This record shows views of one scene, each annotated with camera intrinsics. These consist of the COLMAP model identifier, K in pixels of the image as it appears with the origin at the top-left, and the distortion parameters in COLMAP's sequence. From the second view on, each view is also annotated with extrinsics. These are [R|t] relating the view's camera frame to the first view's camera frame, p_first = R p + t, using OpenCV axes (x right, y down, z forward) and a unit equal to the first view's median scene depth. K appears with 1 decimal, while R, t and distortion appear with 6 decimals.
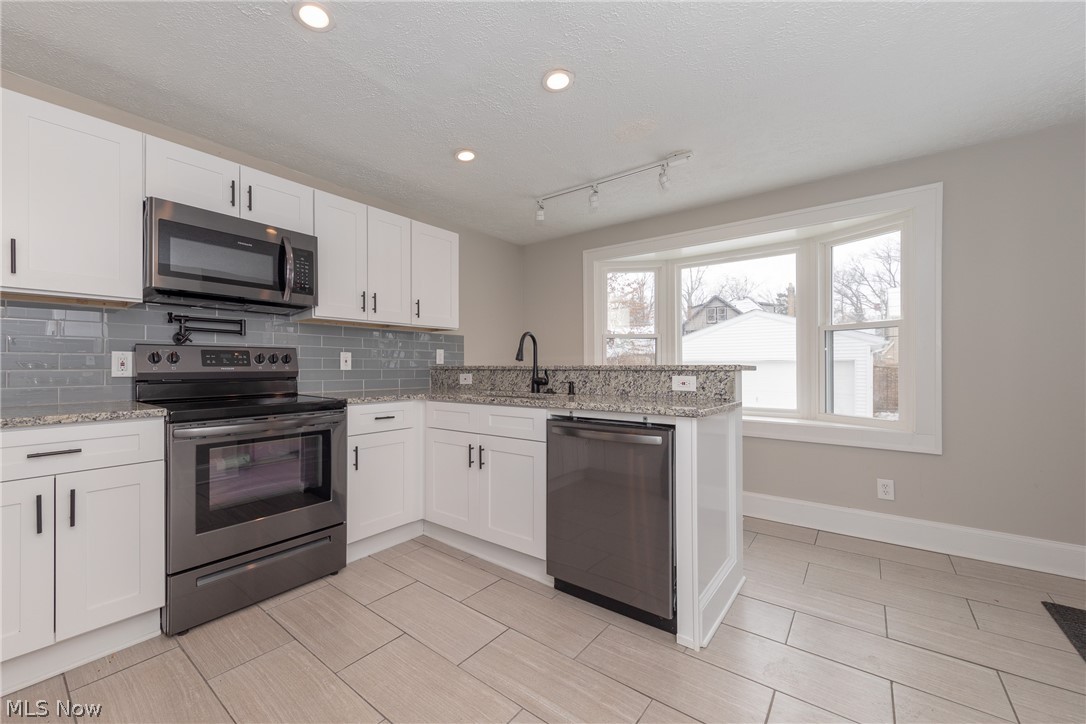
lens RADIAL K [[435.4, 0, 515.6], [0, 435.4, 363.3], [0, 0, 1]] dist [0.001430, 0.000722]
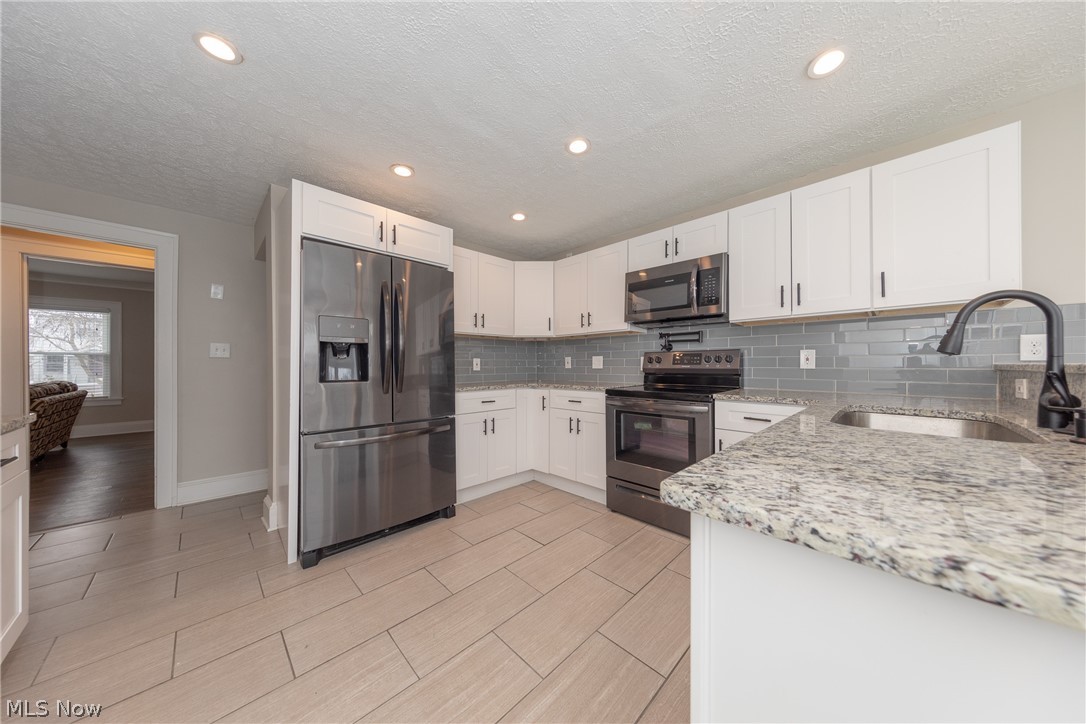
lens RADIAL K [[342.0, 0, 543.1], [0, 342.0, 363.4], [0, 0, 1]] dist [0.007366, -0.000007]
pose [[-0.111788, -0.002910, -0.993728, 0.487032], [0.008620, 0.999955, -0.003898, 0.002116], [0.993695, -0.009001, -0.111758, 0.612824]]
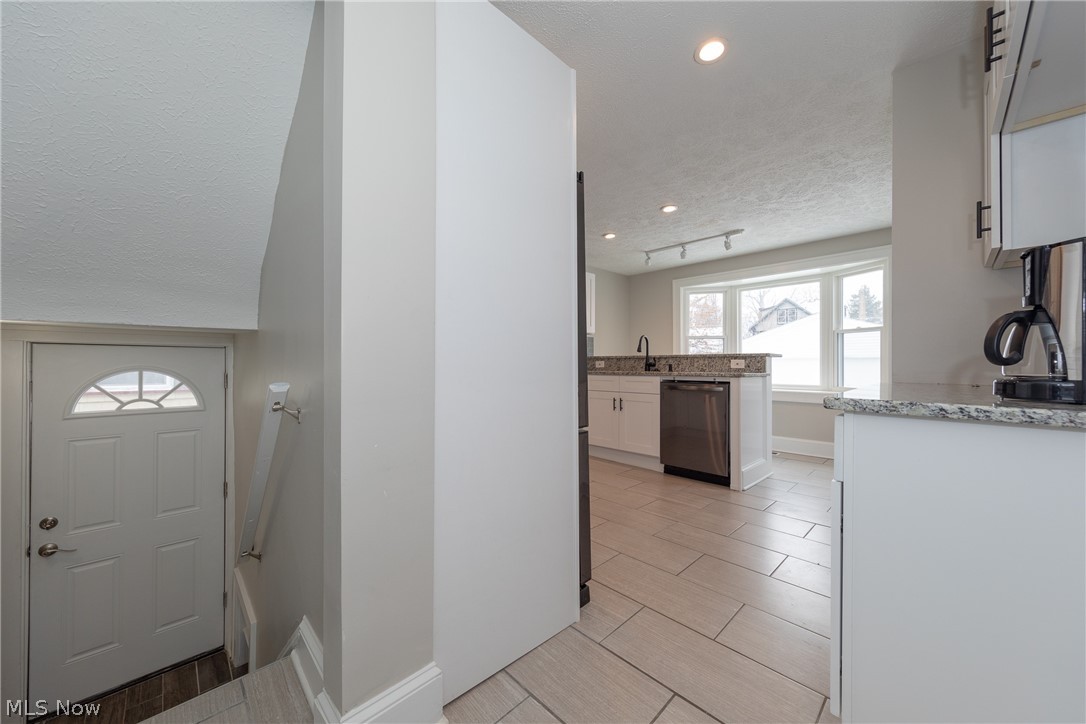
lens RADIAL K [[396.9, 0, 549.5], [0, 396.9, 364.3], [0, 0, 1]] dist [0.012141, -0.000296]
pose [[0.993829, 0.002493, -0.110898, -0.180423], [-0.001851, 0.999981, 0.005891, 0.035892], [0.110910, -0.005650, 0.993814, -0.642624]]
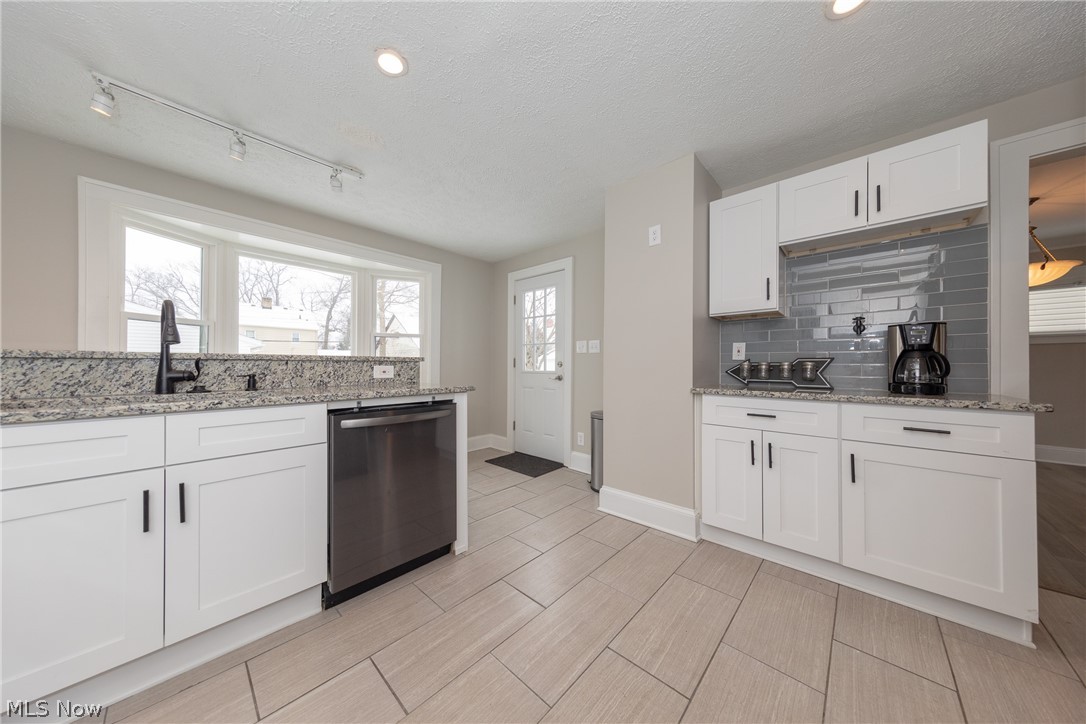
lens RADIAL K [[342.0, 0, 546.1], [0, 342.0, 364.0], [0, 0, 1]] dist [0.007366, -0.000007]
pose [[0.066244, 0.004949, 0.997791, -0.485760], [-0.008461, 0.999955, -0.004398, 0.022593], [-0.997768, -0.008151, 0.066283, 0.444860]]
